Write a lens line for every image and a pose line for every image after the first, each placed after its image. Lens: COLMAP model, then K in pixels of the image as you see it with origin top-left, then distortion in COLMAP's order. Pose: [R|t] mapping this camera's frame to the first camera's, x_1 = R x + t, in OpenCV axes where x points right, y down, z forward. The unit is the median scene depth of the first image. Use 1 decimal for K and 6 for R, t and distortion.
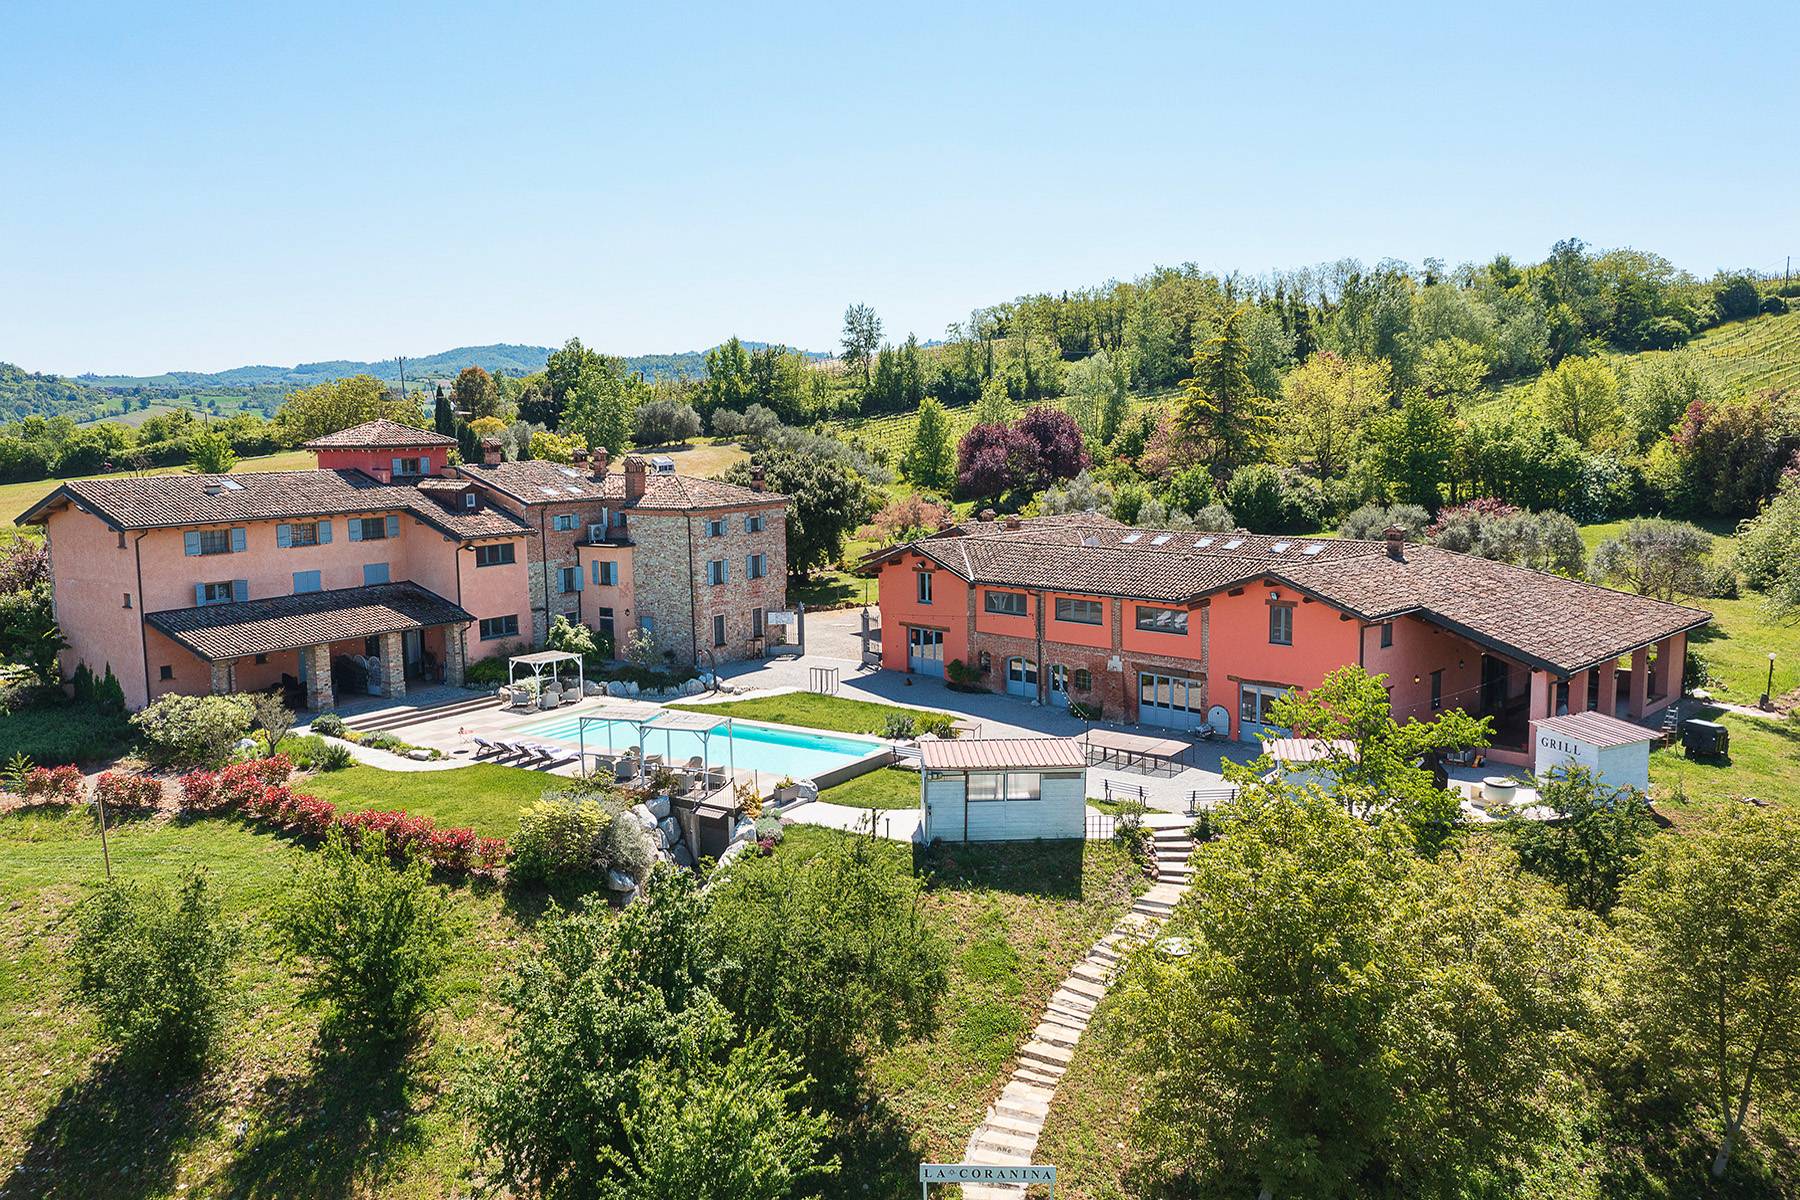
lens RADIAL K [[1495.4, 0, 900.0], [0, 1495.4, 600.0], [0, 0, 1]] dist [-0.000903, -0.013720]
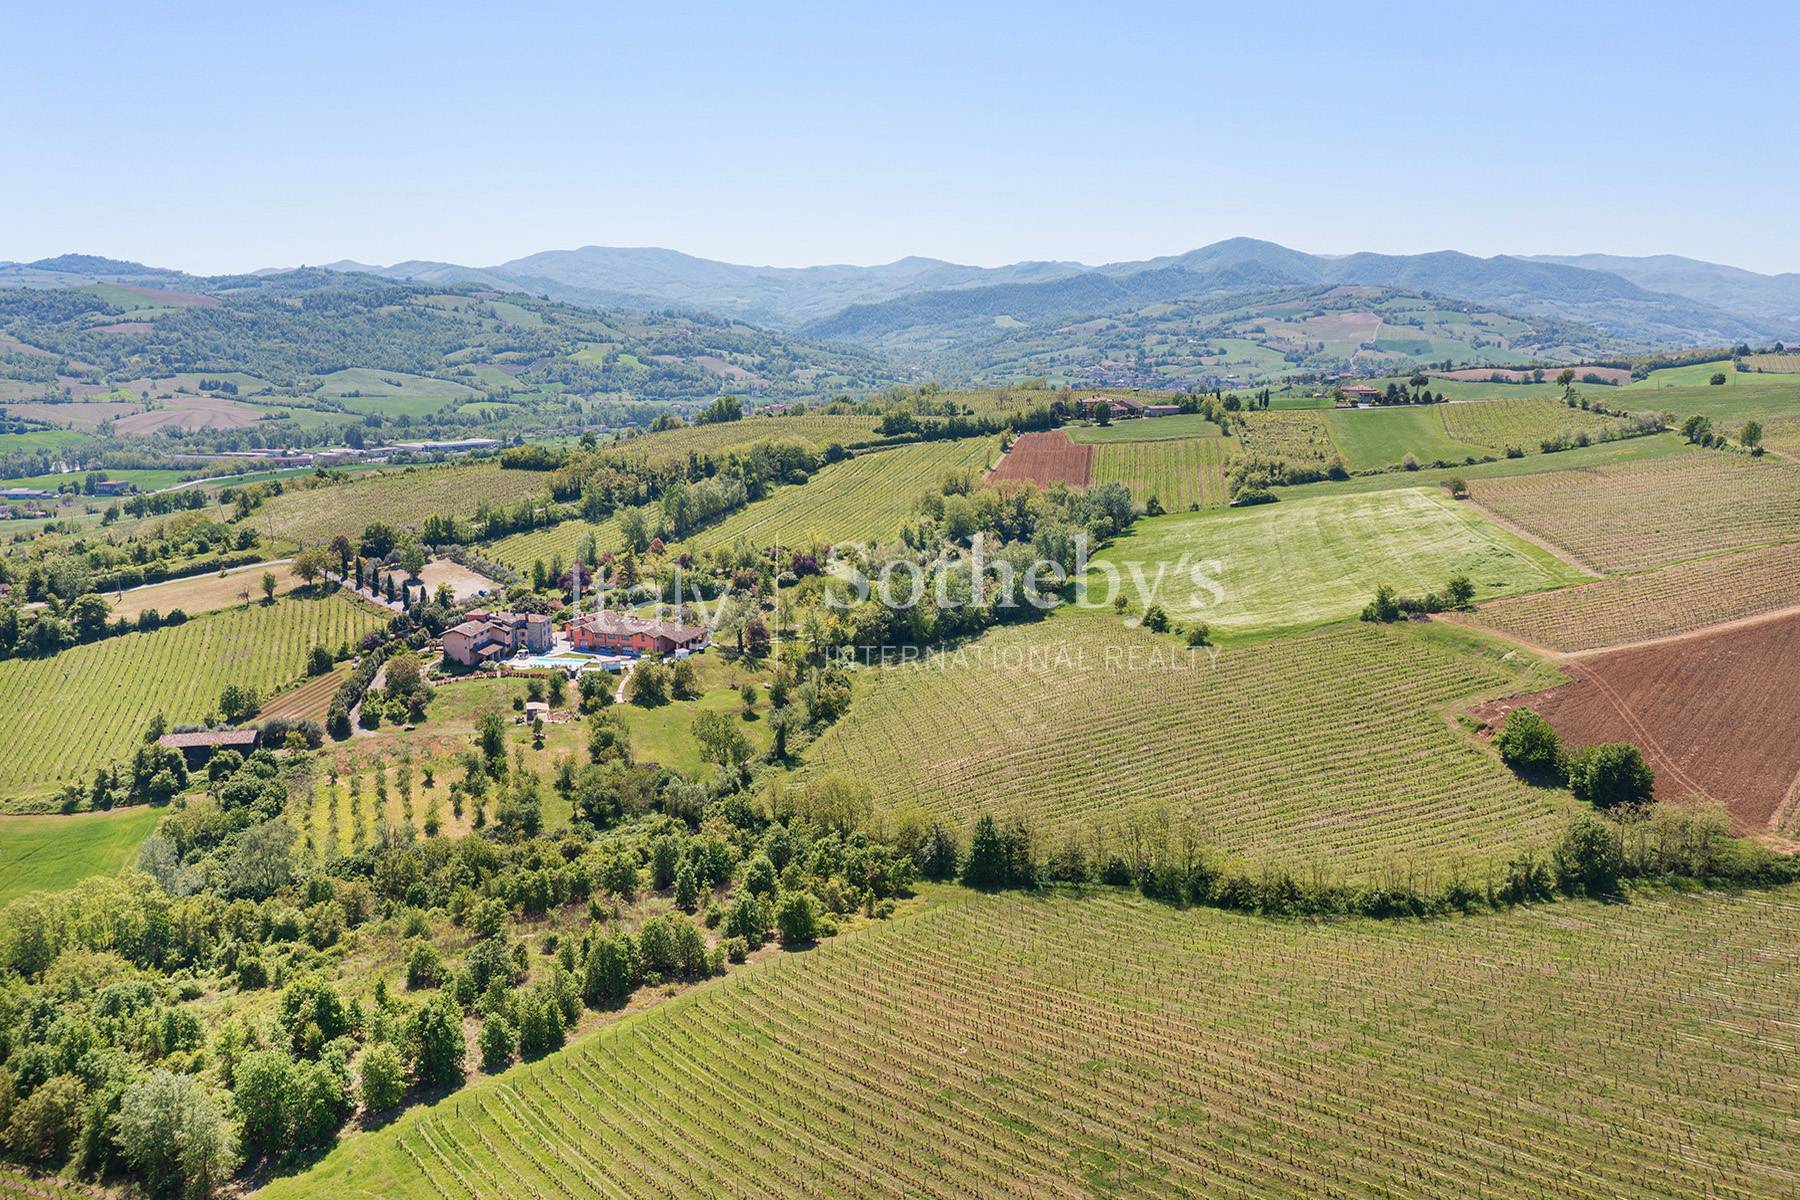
lens RADIAL K [[1495.4, 0, 900.0], [0, 1495.4, 600.0], [0, 0, 1]] dist [-0.000903, -0.013720]
pose [[0.920382, -0.065700, 0.385461, -1.254734], [0.041475, 0.996625, 0.070837, -0.577443], [-0.388814, -0.049210, 0.920001, -5.580811]]
